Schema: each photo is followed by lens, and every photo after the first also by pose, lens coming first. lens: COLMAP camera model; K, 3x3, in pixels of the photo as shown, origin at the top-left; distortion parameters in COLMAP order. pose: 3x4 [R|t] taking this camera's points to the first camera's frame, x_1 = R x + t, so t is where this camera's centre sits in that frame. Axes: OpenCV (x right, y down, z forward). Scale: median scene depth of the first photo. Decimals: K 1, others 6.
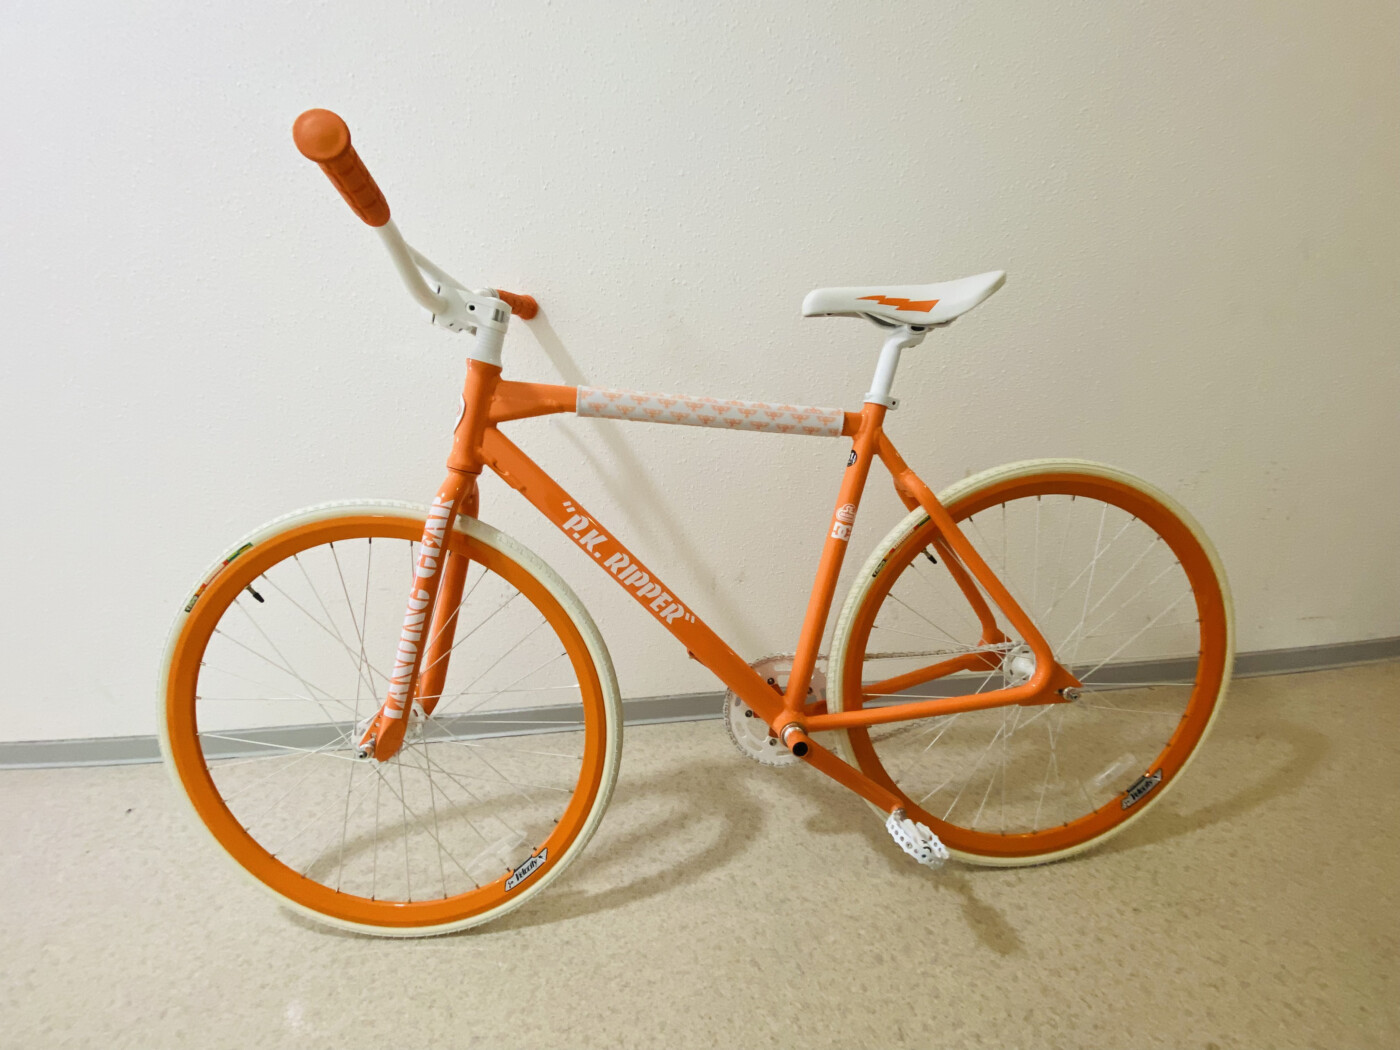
lens RADIAL K [[577.4, 0, 700.0], [0, 577.4, 525.0], [0, 0, 1]] dist [-0.000321, -0.014715]
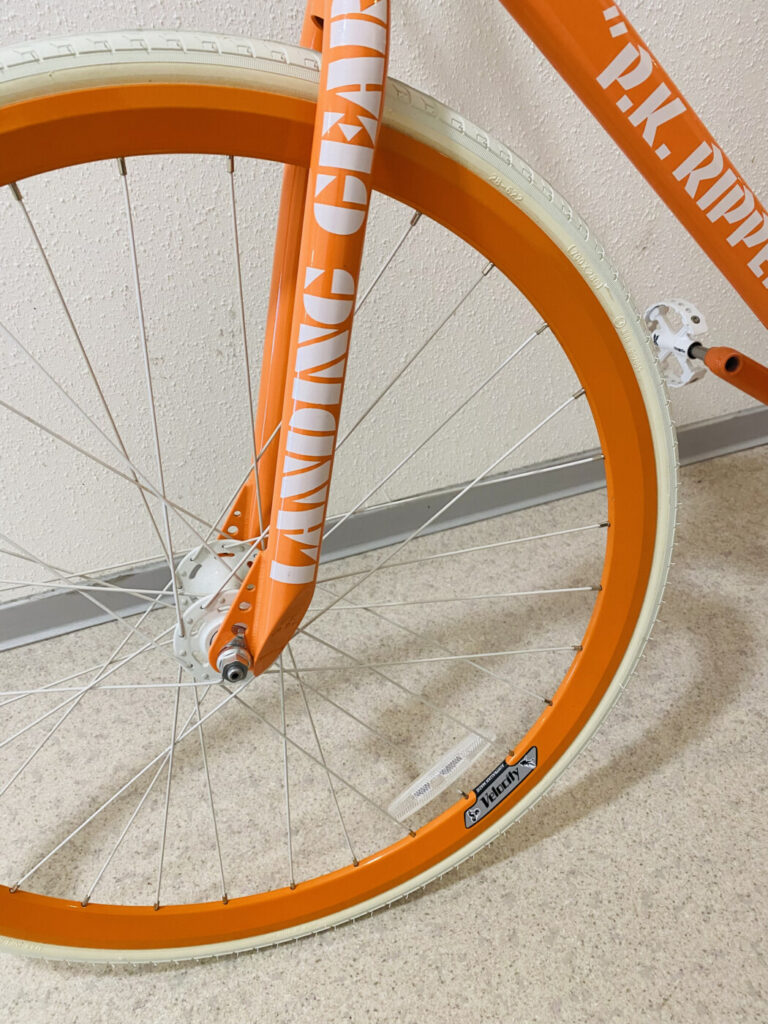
lens RADIAL K [[780.7, 0, 384.0], [0, 780.7, 512.0], [0, 0, 1]] dist [0.003919, -0.006135]
pose [[0.970514, -0.178000, 0.162541, -0.487480], [0.116994, 0.937405, 0.328001, 0.082582], [-0.210751, -0.299313, 0.930589, 0.393668]]
